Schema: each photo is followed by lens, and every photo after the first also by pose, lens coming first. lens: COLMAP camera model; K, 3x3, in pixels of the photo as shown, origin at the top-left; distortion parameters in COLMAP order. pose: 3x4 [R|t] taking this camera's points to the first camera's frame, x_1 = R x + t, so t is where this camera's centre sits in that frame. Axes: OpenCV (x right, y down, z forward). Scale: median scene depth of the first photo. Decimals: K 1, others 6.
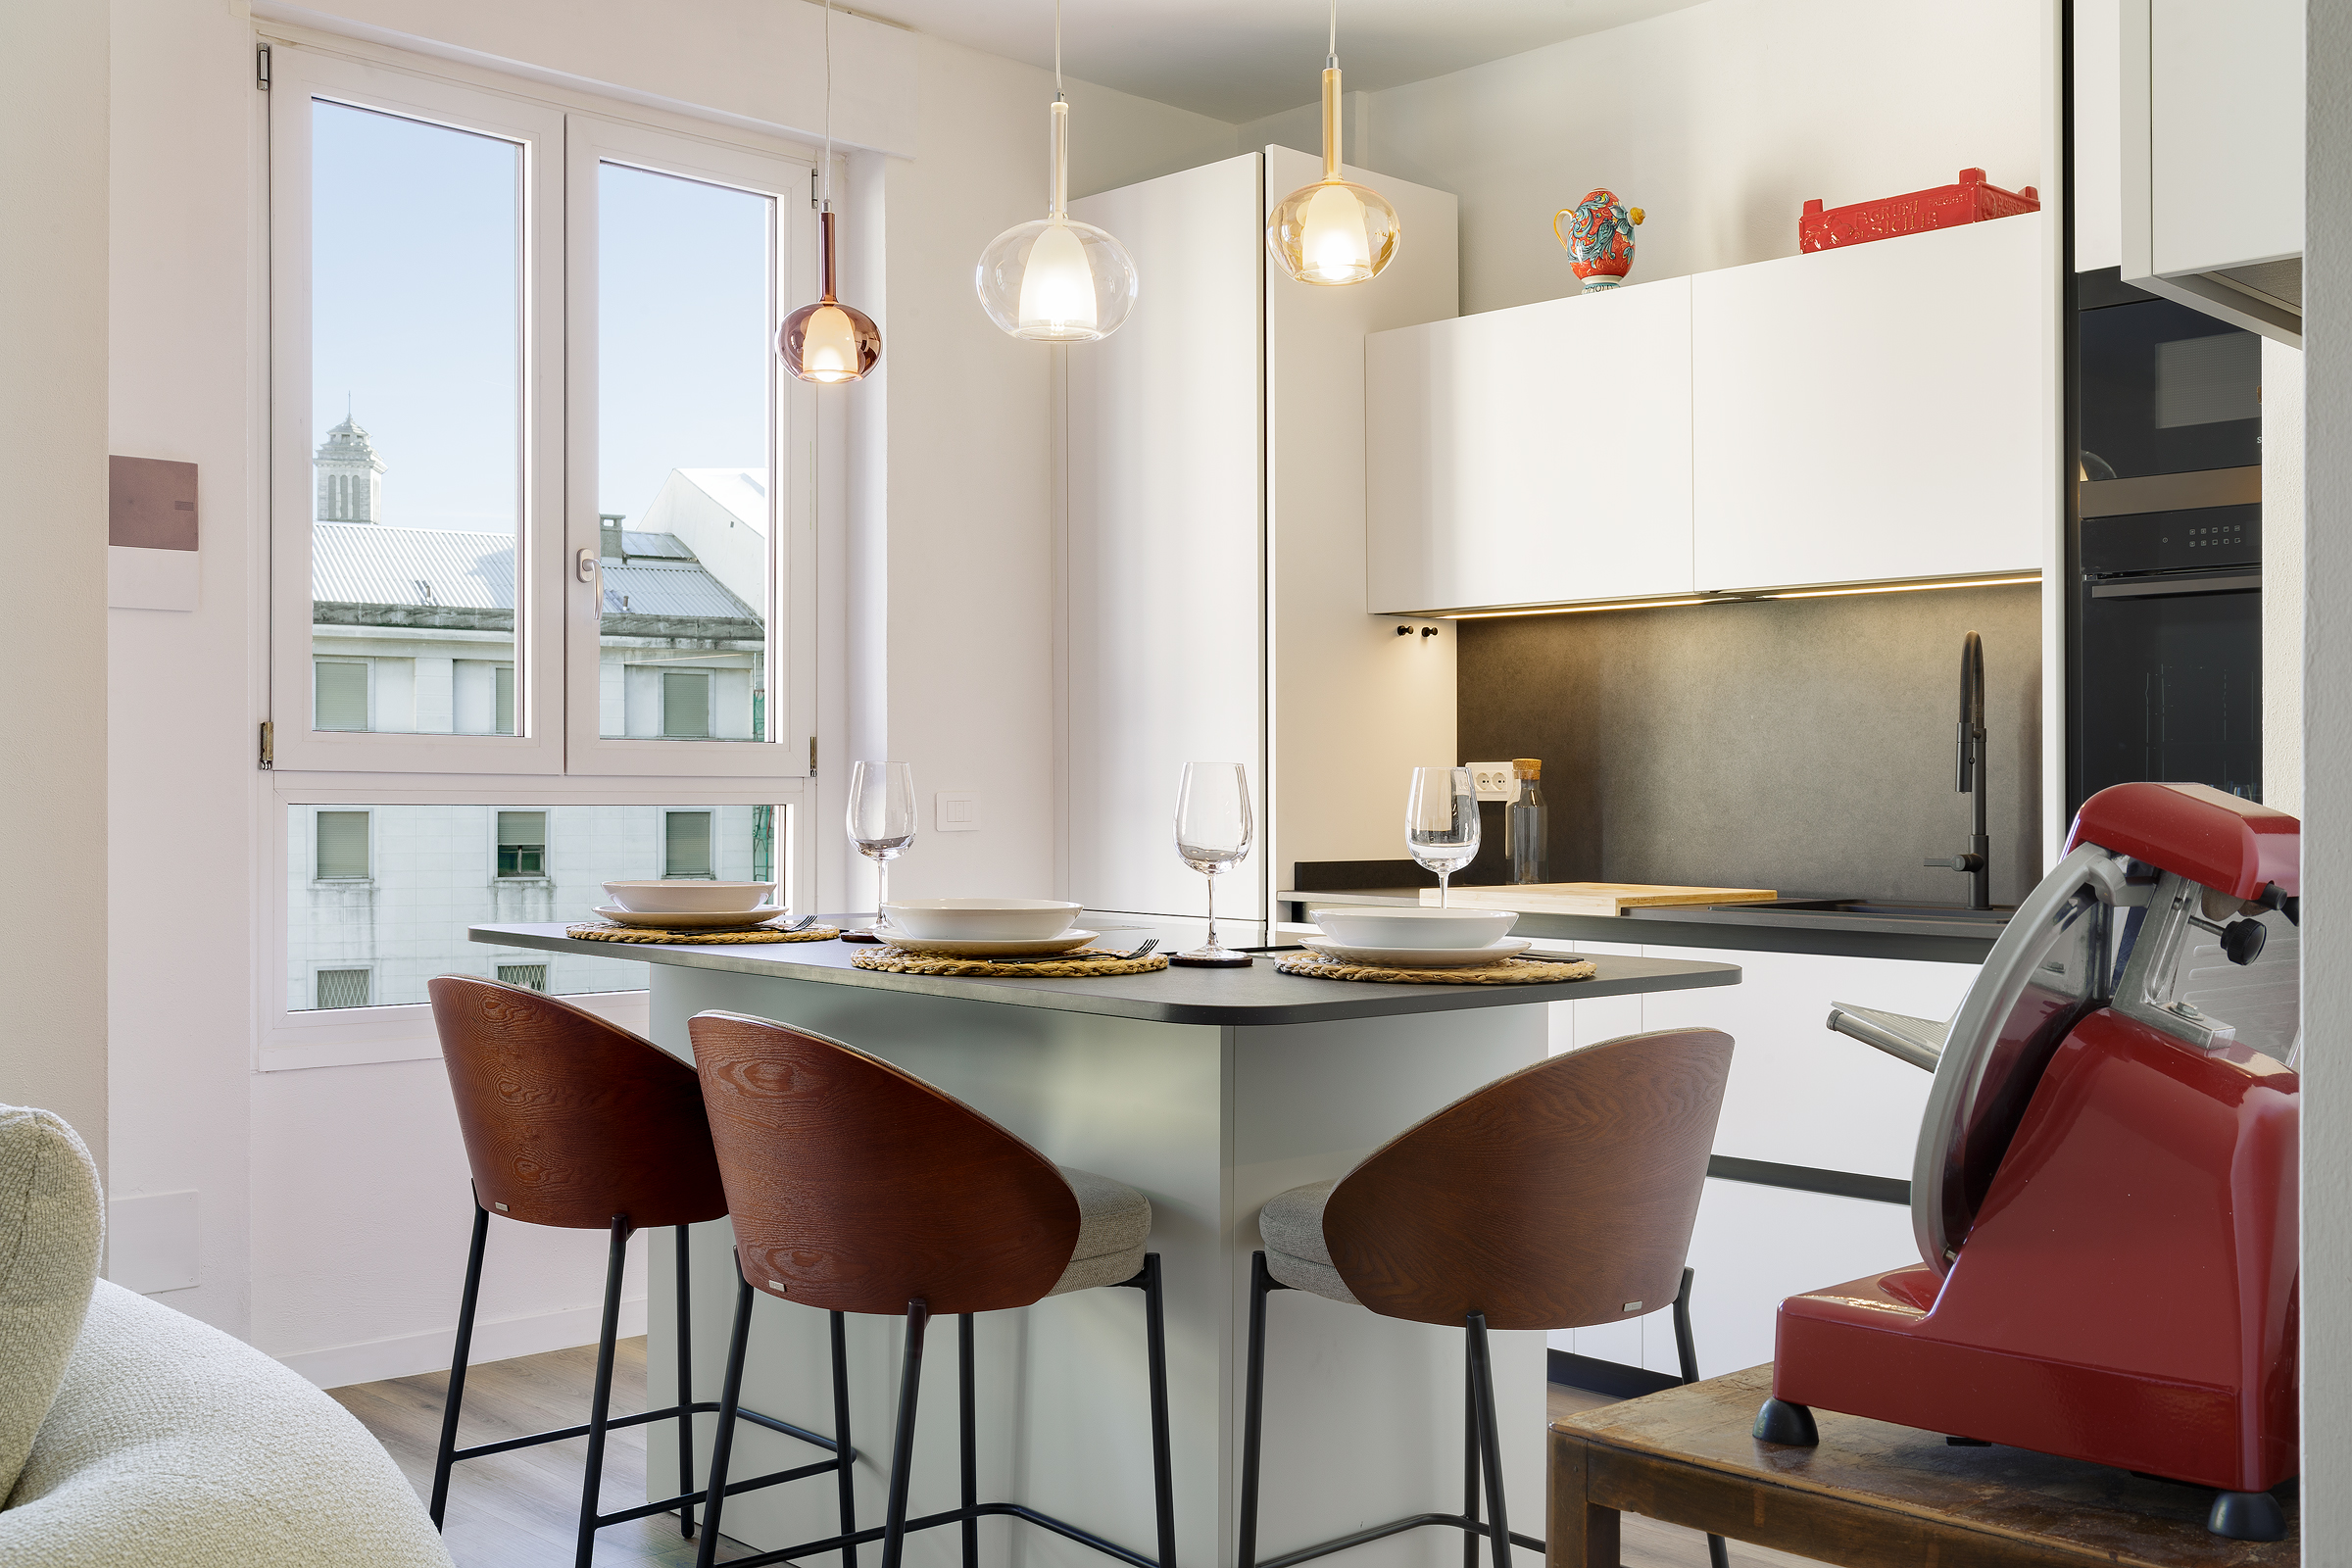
lens RADIAL K [[2350.1, 0, 1190.6], [0, 2350.1, 769.7], [0, 0, 1]] dist [0.018004, 0.000000]
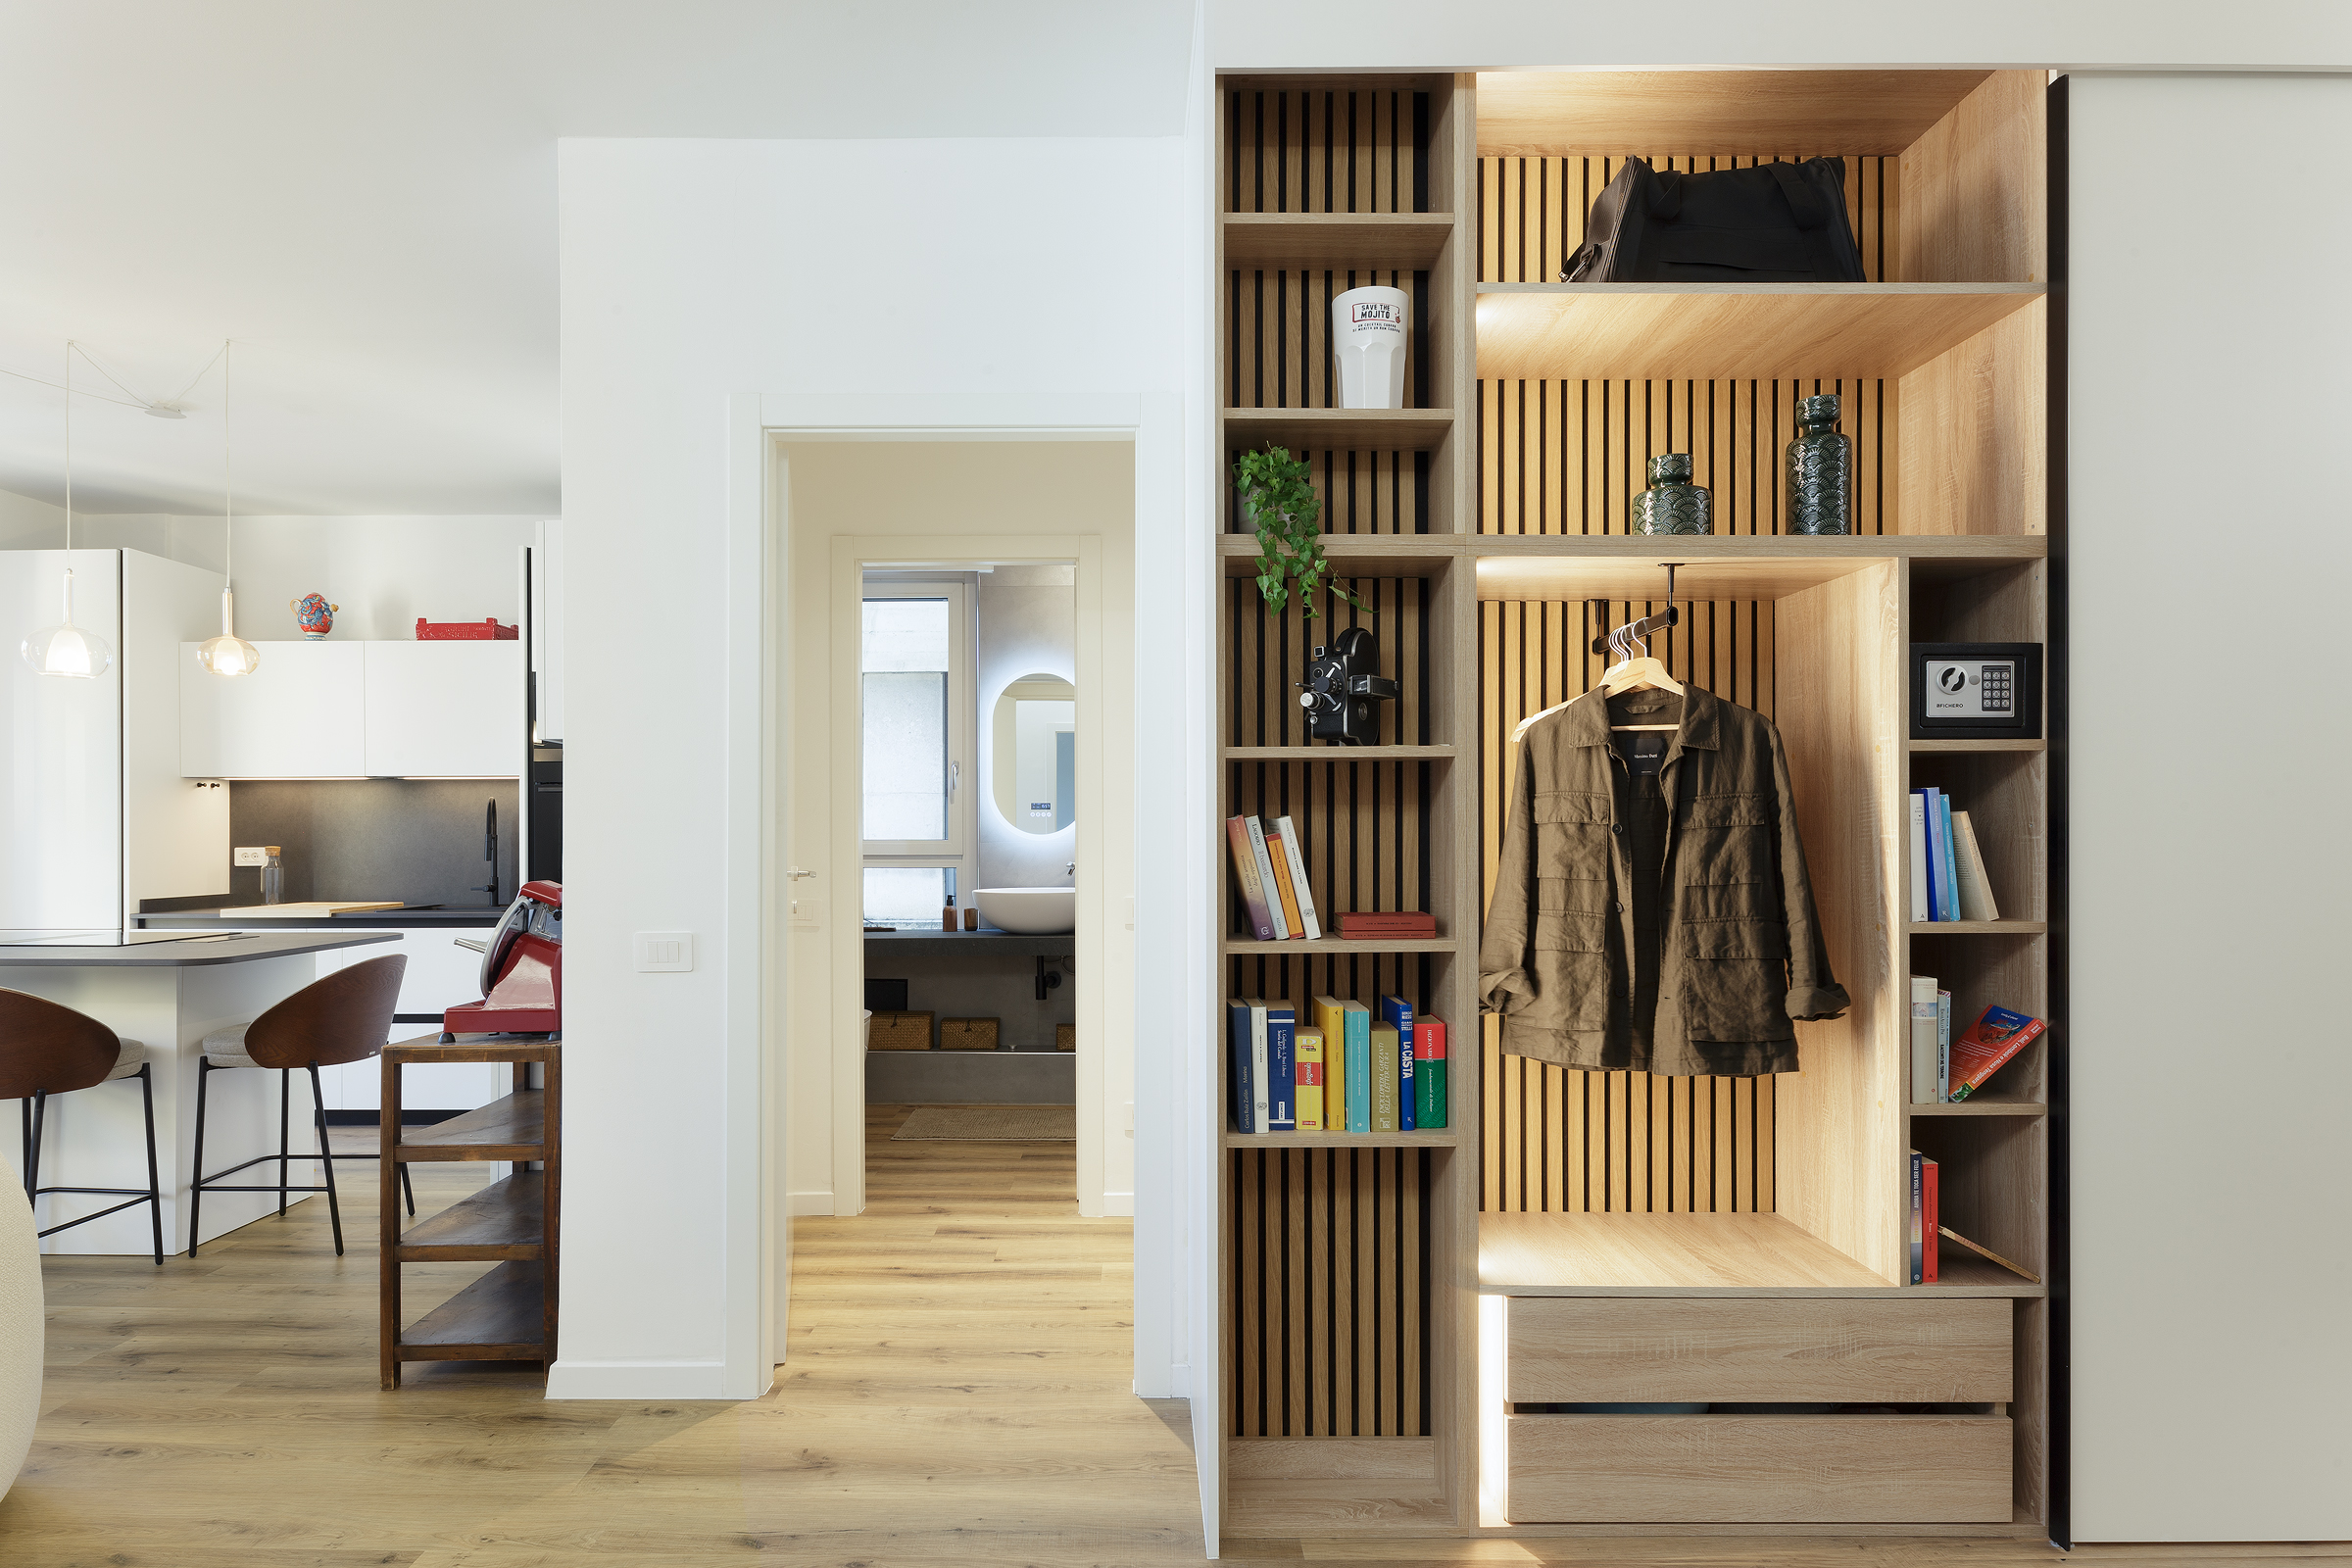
lens RADIAL K [[1254.4, 0, 1122.1], [0, 1254.4, 822.6], [0, 0, 1]] dist [-0.001329, 0.002581]
pose [[0.704939, -0.000267, 0.709267, -0.137415], [0.000127, 1.000000, 0.000250, -0.029591], [-0.709268, -0.000086, 0.704939, -0.404139]]
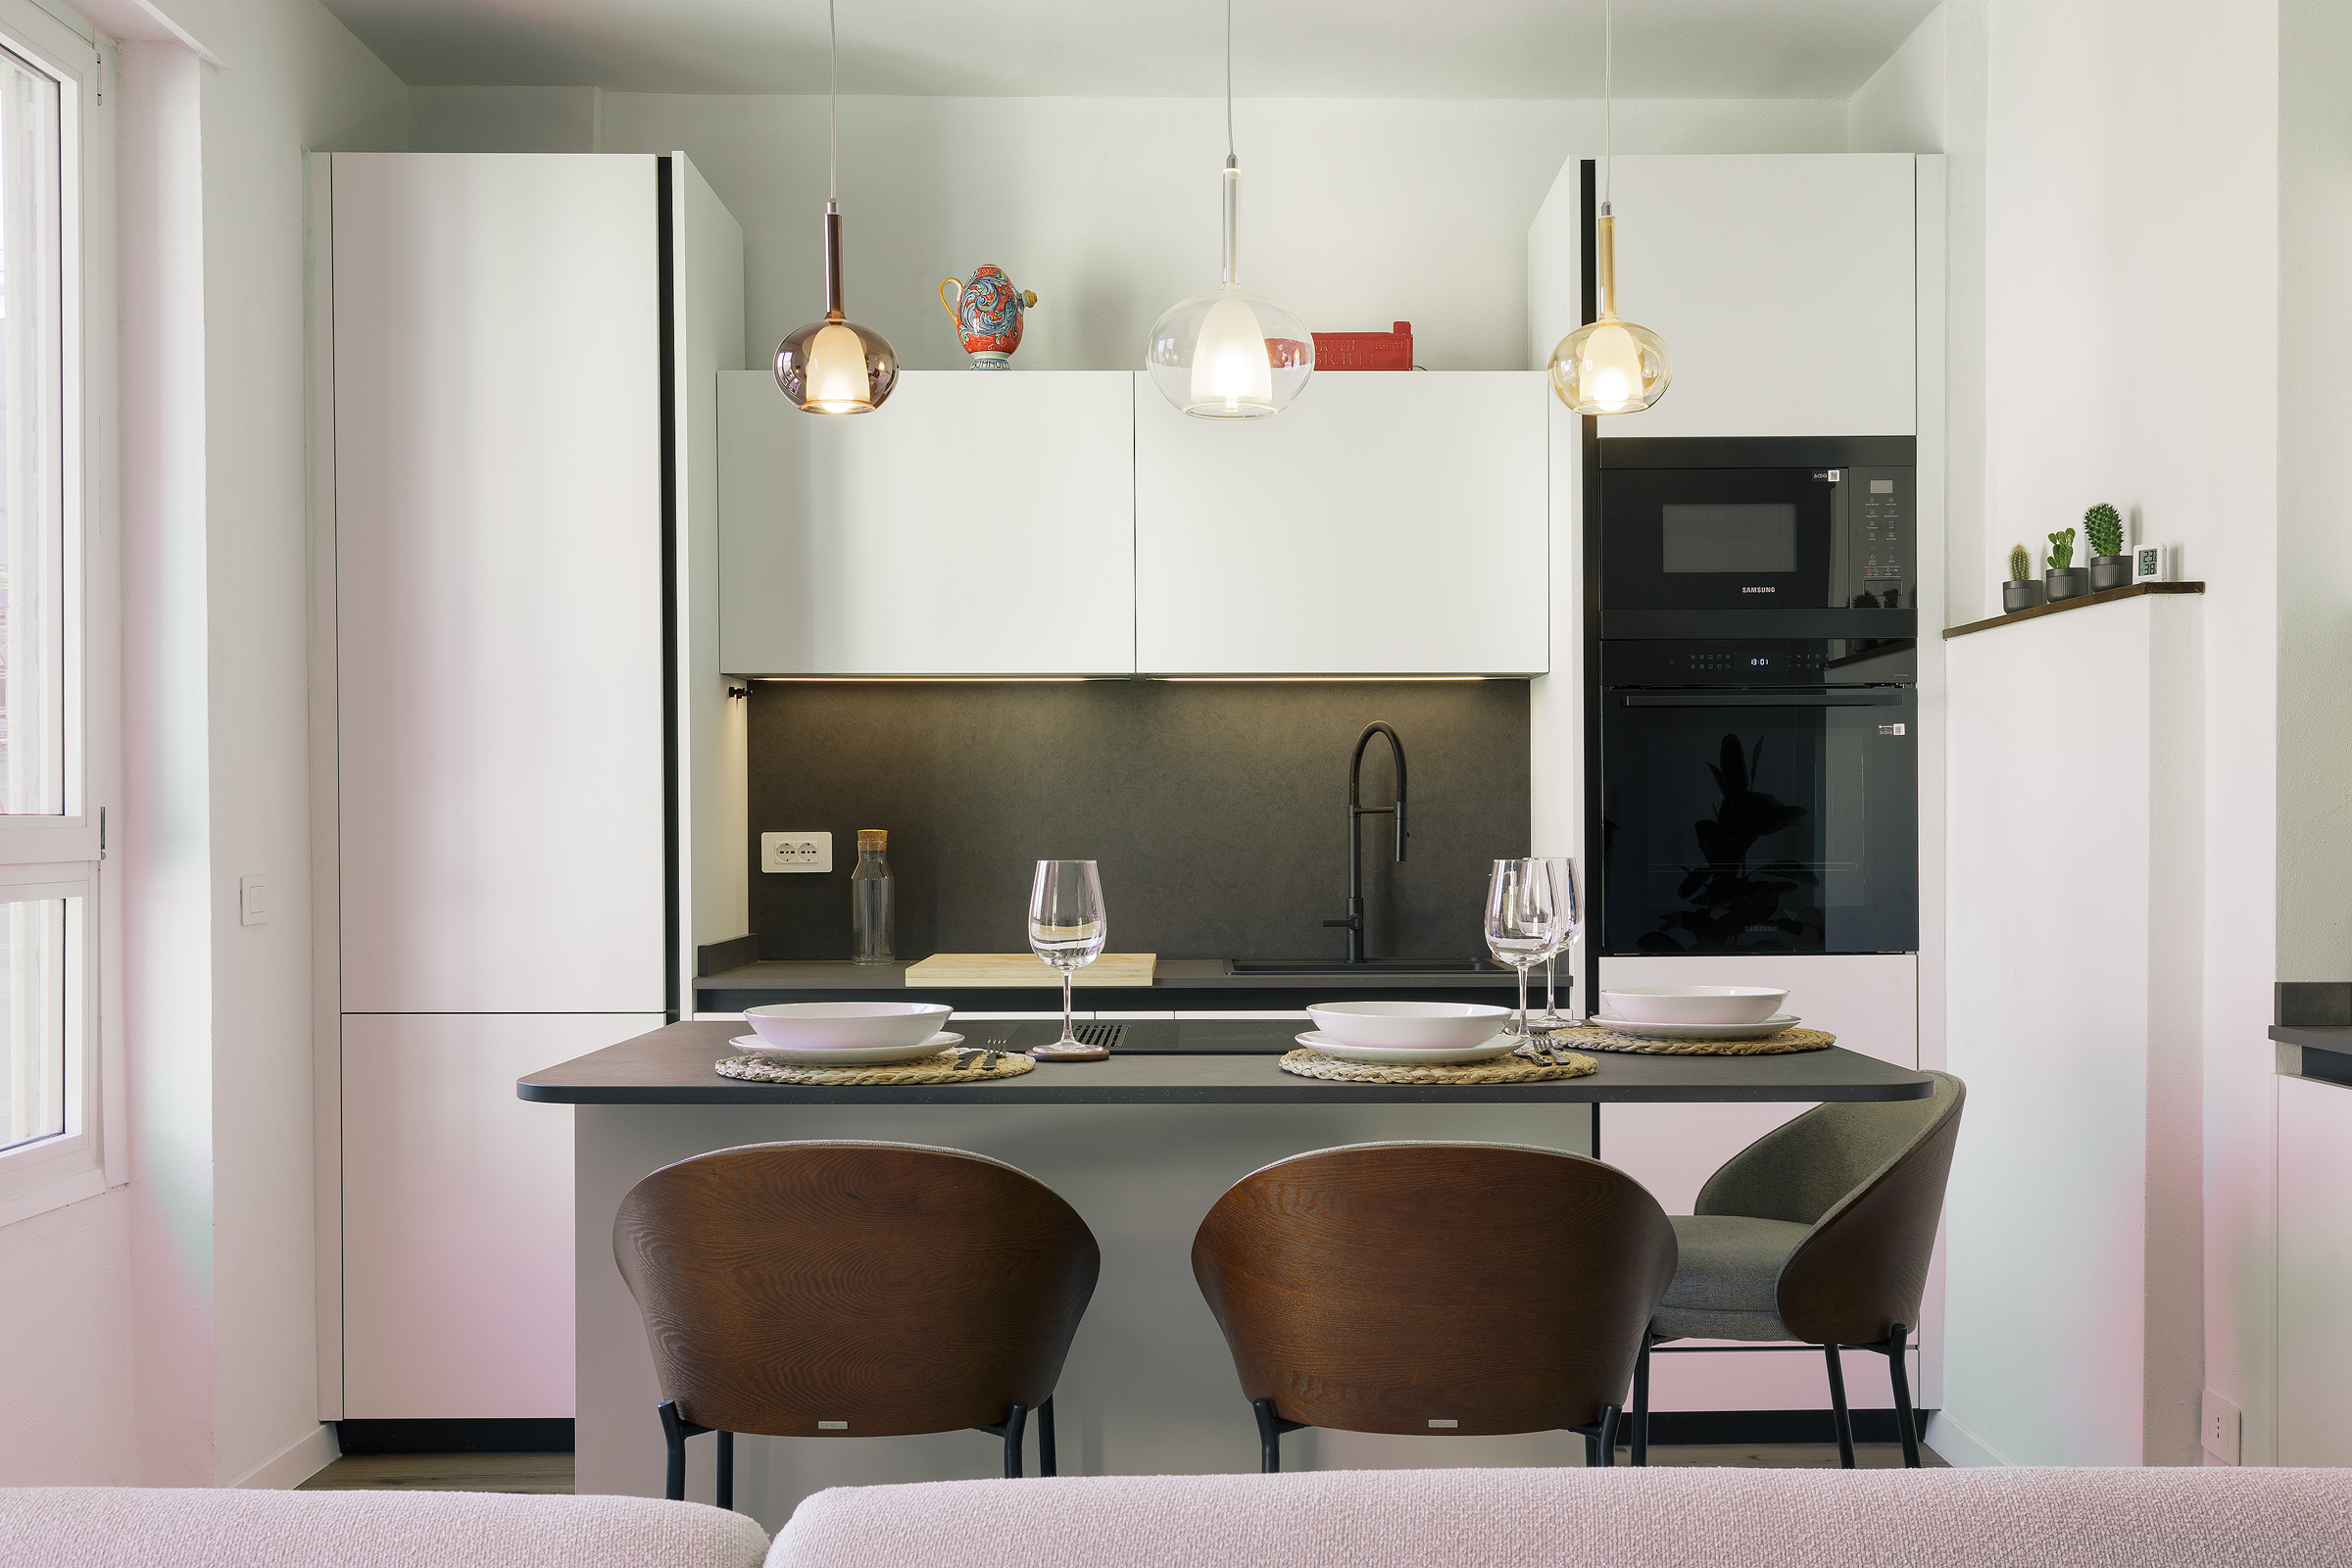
lens RADIAL K [[2440.5, 0, 1216.1], [0, 2440.5, 829.7], [0, 0, 1]] dist [0.034111, 0.000000]
pose [[0.692454, -0.006106, 0.721436, -0.539817], [-0.000866, 0.999956, 0.009294, -0.015642], [-0.721462, -0.007060, 0.692418, 0.213595]]
